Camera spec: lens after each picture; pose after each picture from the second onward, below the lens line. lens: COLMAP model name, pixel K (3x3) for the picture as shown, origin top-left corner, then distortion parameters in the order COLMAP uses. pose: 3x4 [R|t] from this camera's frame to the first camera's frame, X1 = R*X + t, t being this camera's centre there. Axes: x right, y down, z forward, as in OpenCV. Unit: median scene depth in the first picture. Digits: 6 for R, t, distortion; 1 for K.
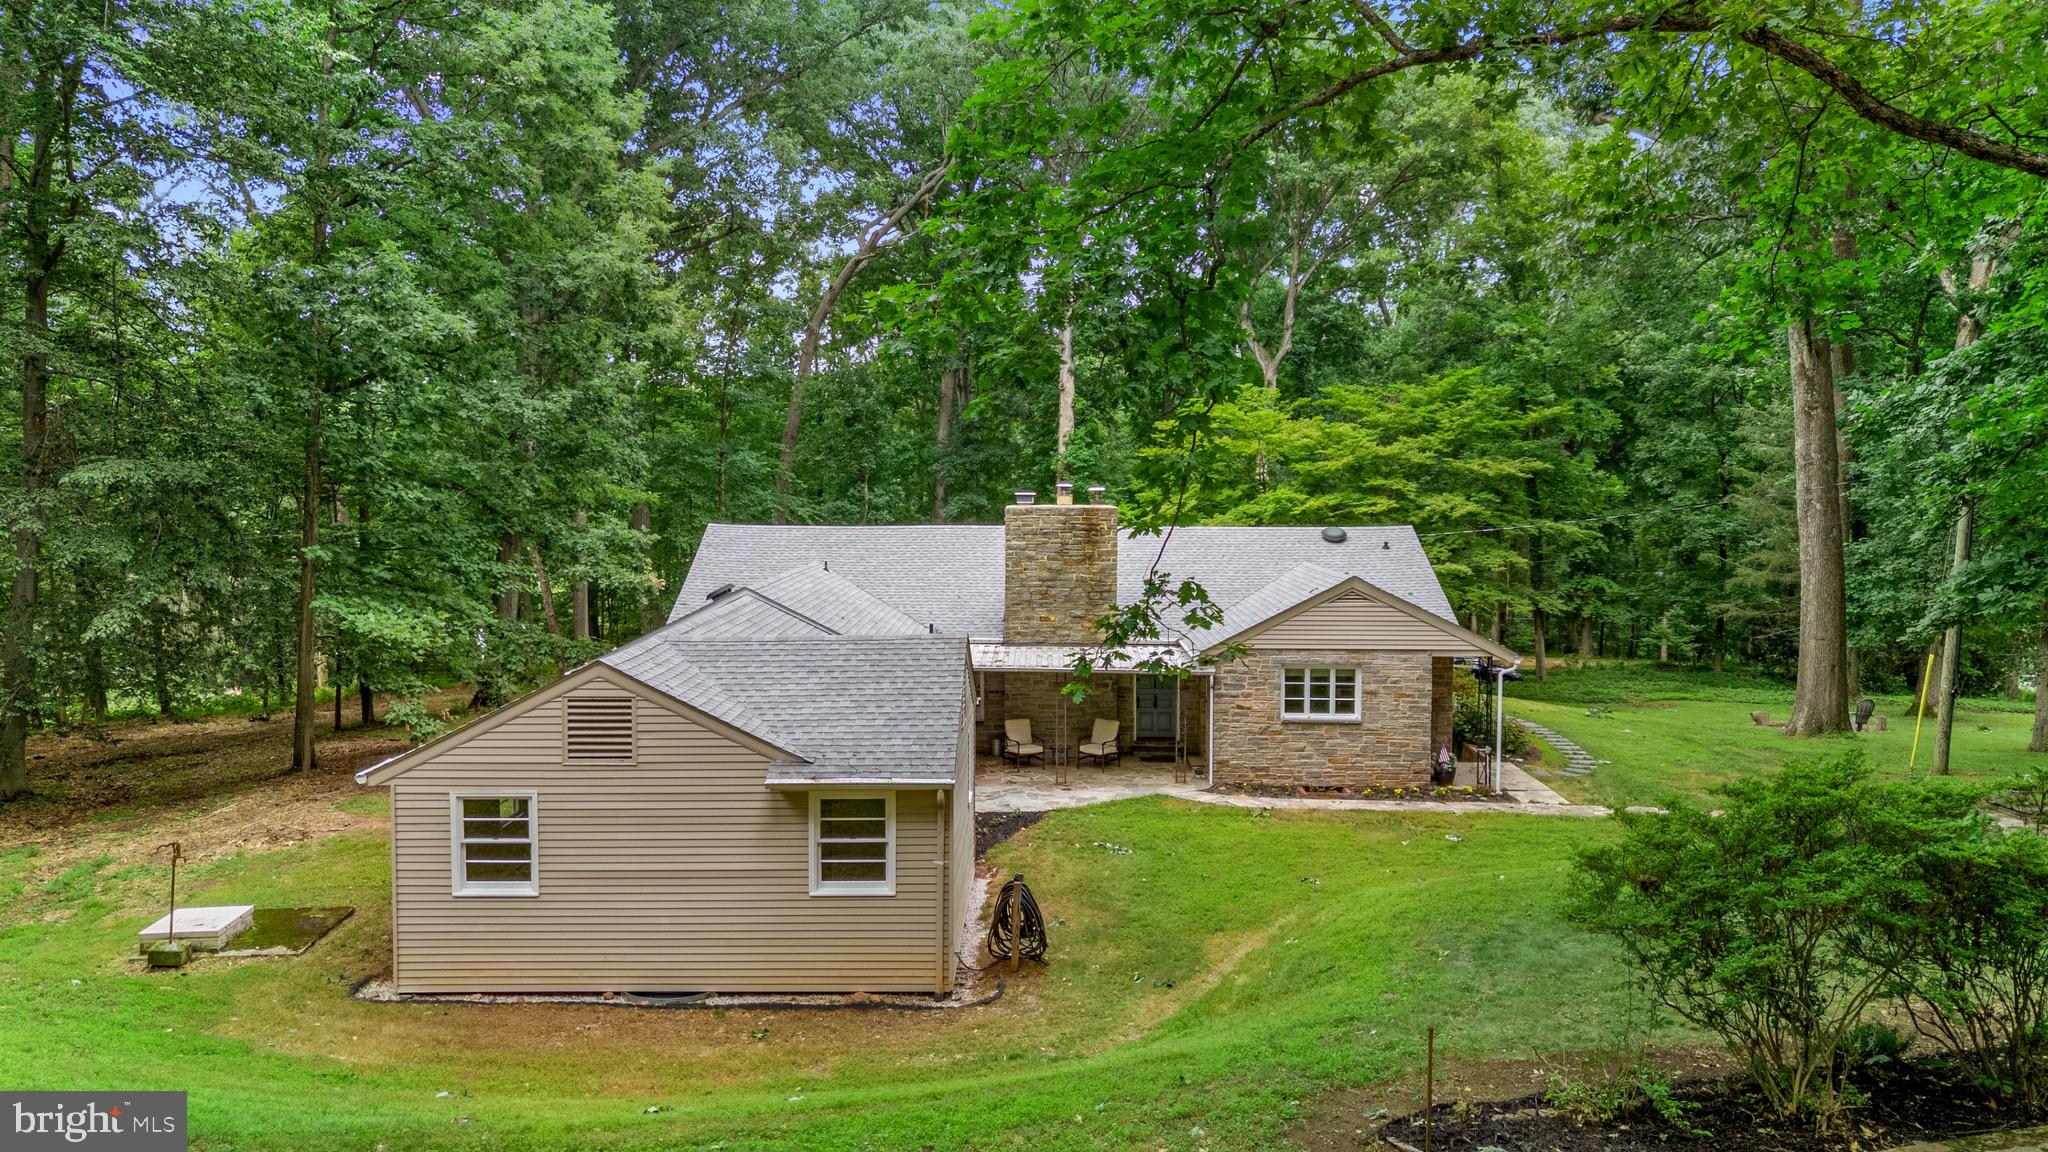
lens RADIAL K [[1504.0, 0, 1024.0], [0, 1504.0, 576.0], [0, 0, 1]] dist [0.071590, -0.004147]
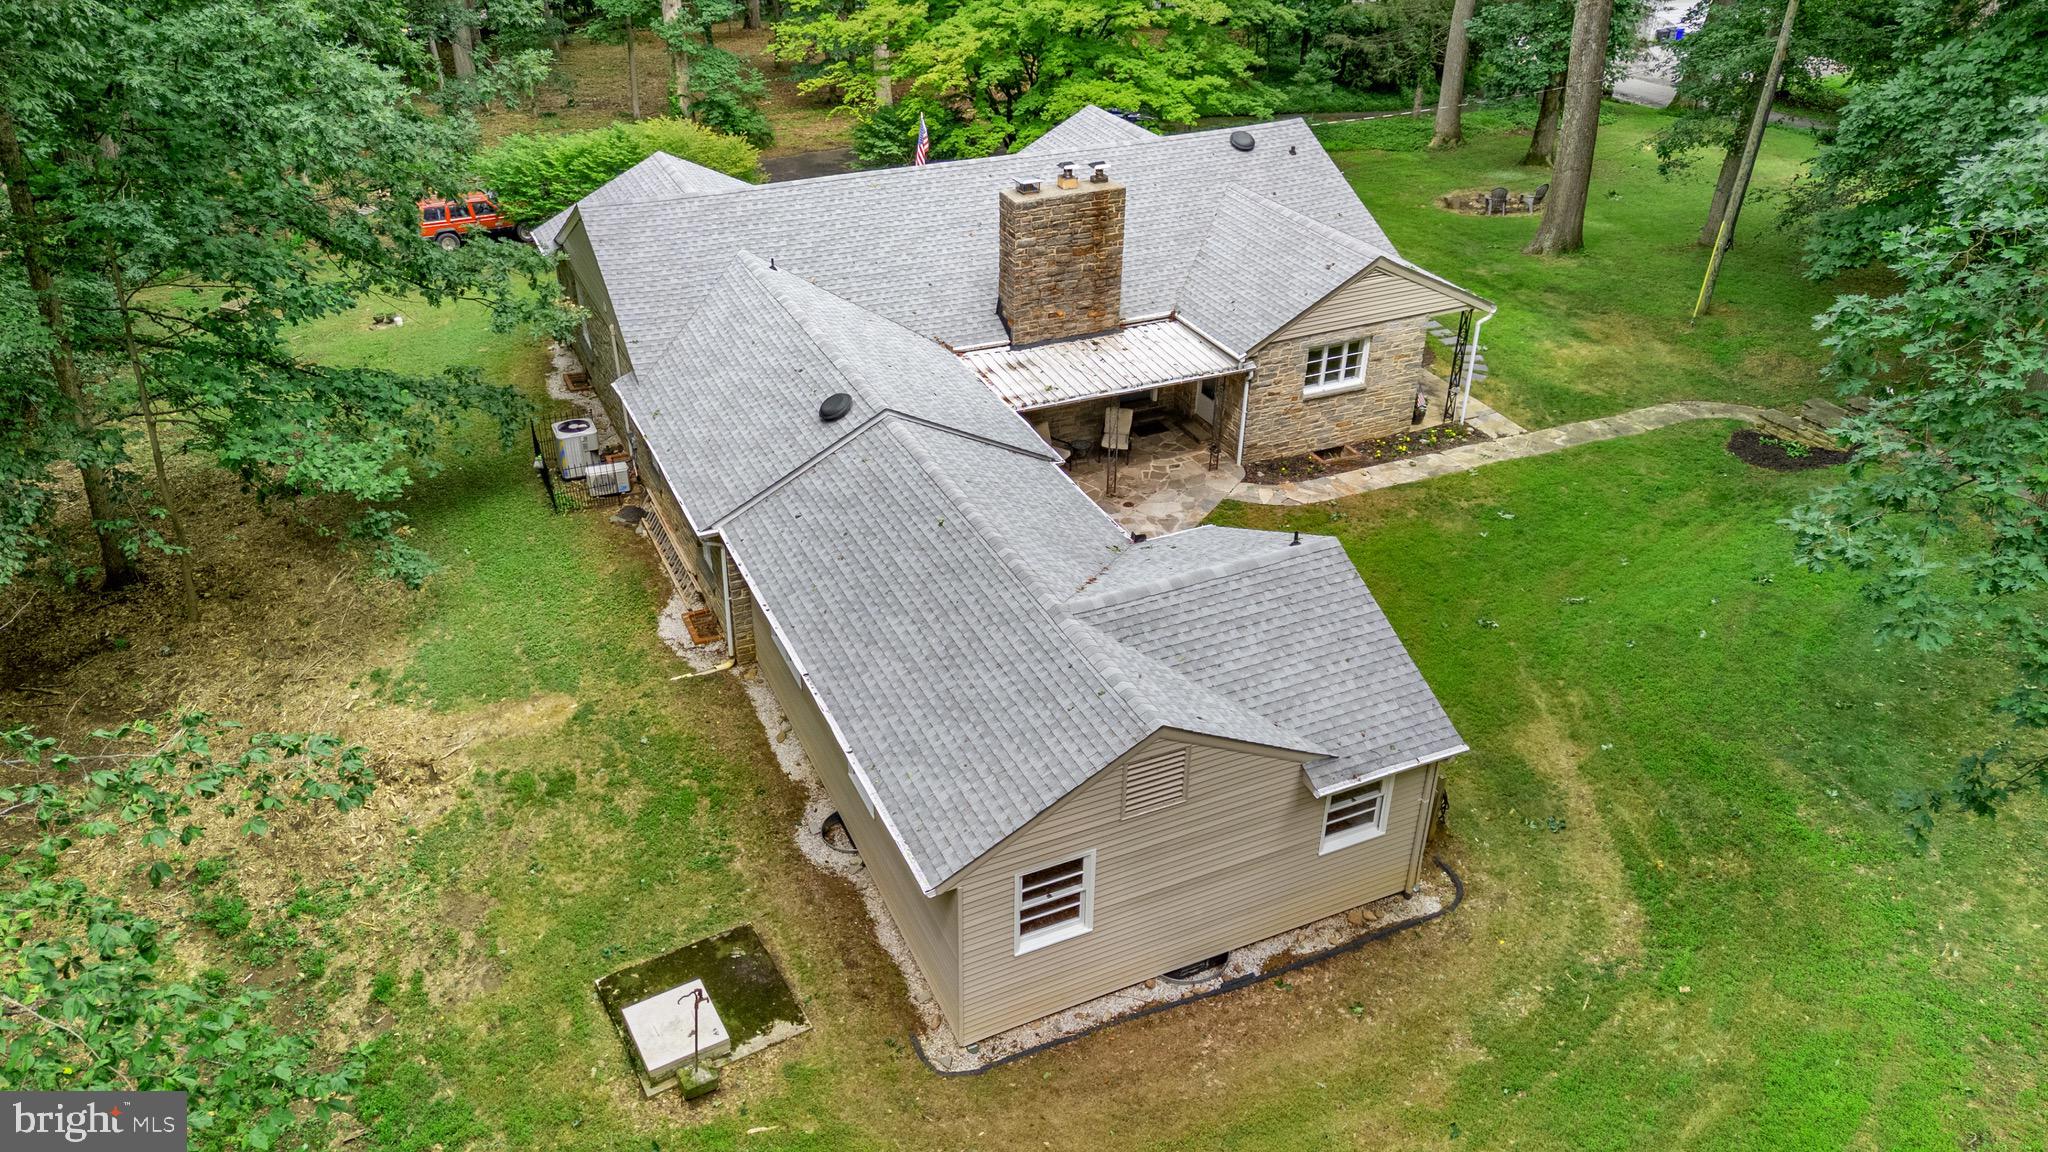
lens RADIAL K [[1504.0, 0, 1024.0], [0, 1504.0, 576.0], [0, 0, 1]] dist [0.071590, -0.004147]
pose [[0.900930, -0.218592, 0.374890, -0.418074], [0.023272, 0.886966, 0.461248, -0.279334], [-0.433340, -0.406828, 0.804181, 0.196427]]
